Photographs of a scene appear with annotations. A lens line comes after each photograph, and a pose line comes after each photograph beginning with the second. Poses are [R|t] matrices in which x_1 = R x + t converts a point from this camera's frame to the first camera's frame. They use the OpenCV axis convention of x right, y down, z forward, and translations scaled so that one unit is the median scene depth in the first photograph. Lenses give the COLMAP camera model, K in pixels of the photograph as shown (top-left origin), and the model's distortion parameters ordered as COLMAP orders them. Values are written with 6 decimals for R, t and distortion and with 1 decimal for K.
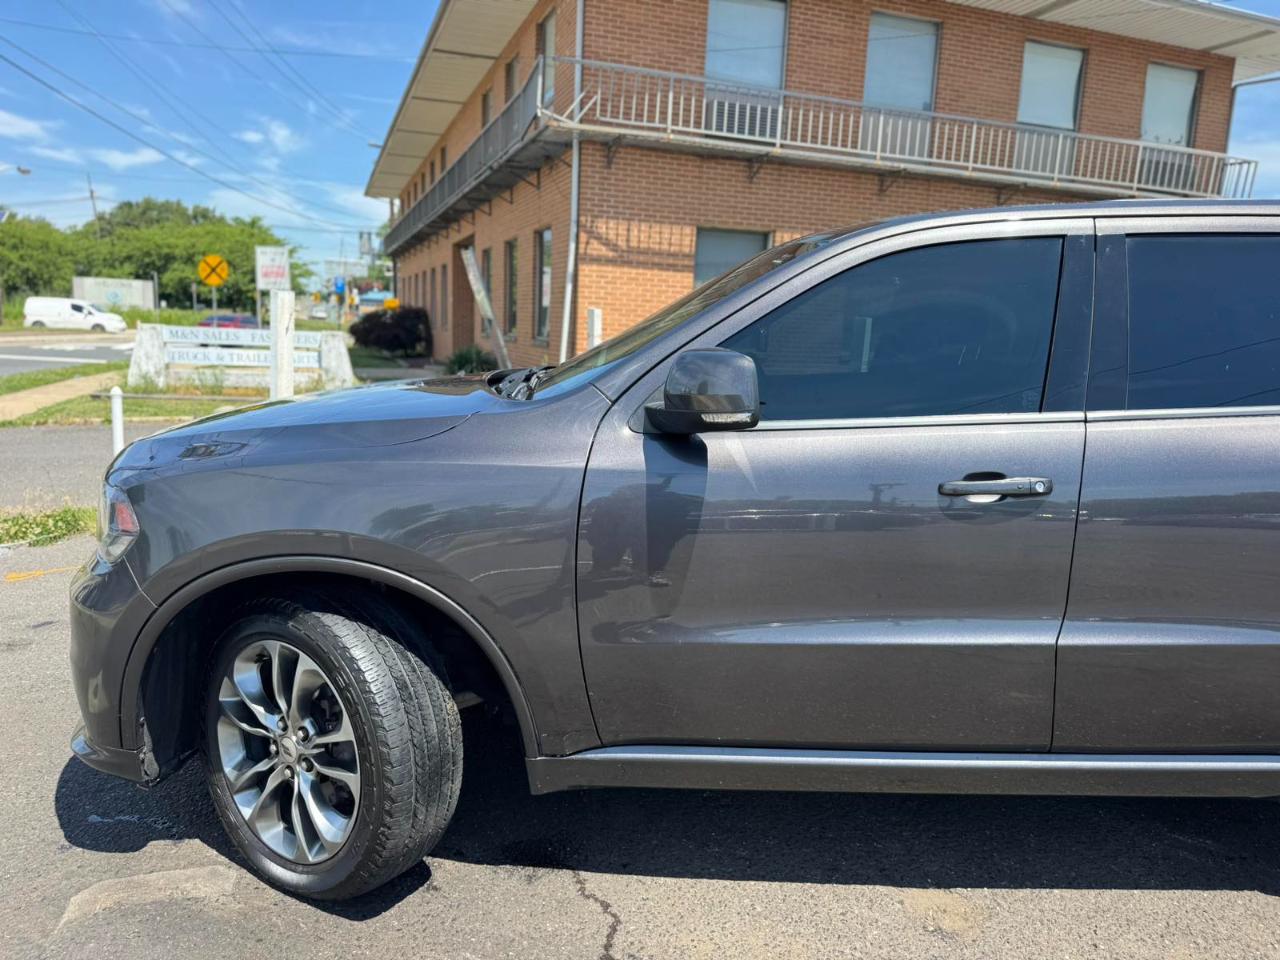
lens RADIAL K [[906.7, 0, 632.8], [0, 906.7, 480.0], [0, 0, 1]] dist [0.033741, -0.047600]
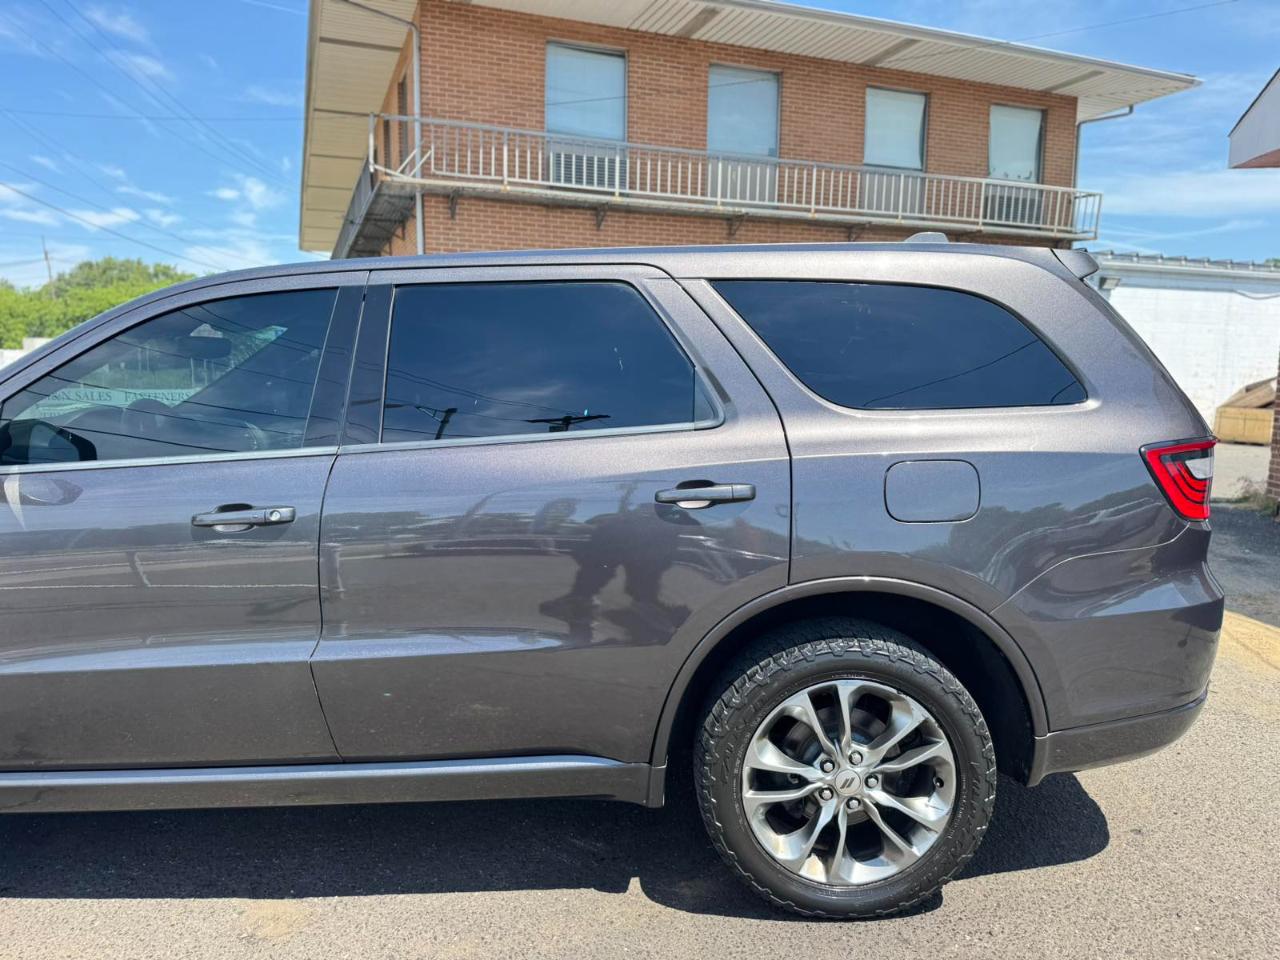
lens RADIAL K [[906.7, 0, 635.9], [0, 906.7, 478.9], [0, 0, 1]] dist [0.033741, -0.047600]
pose [[0.999126, -0.034874, 0.023064, 0.134164], [0.035906, 0.998298, -0.045961, 0.004507], [-0.021422, 0.046749, 0.998677, -0.016616]]
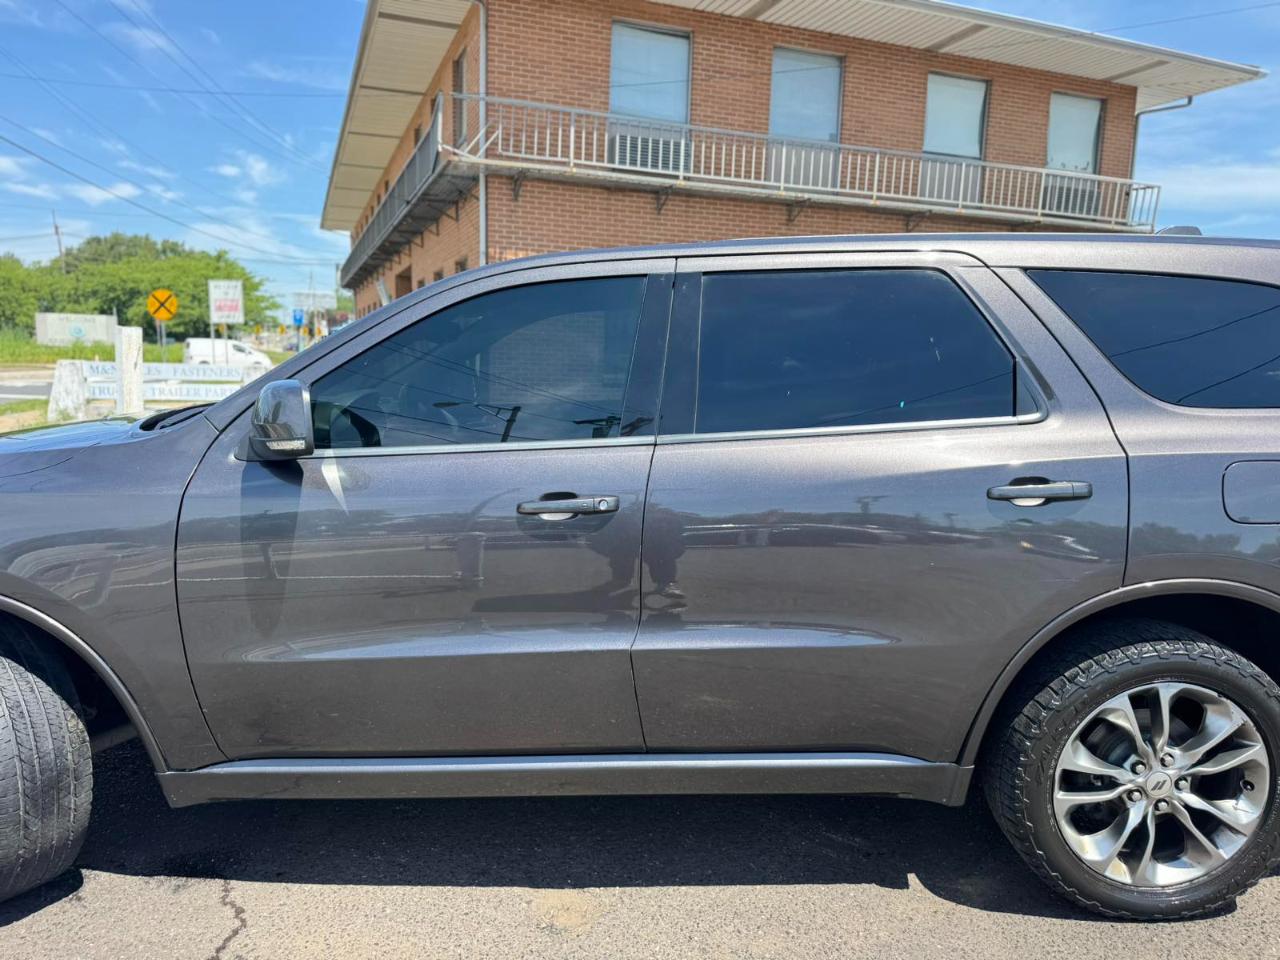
lens RADIAL K [[906.7, 0, 632.0], [0, 906.7, 485.4], [0, 0, 1]] dist [0.033741, -0.047600]
pose [[0.999668, -0.017413, 0.019000, 0.072213], [0.017852, 0.999571, -0.023222, 0.001483], [-0.018588, 0.023554, 0.999550, -0.012328]]
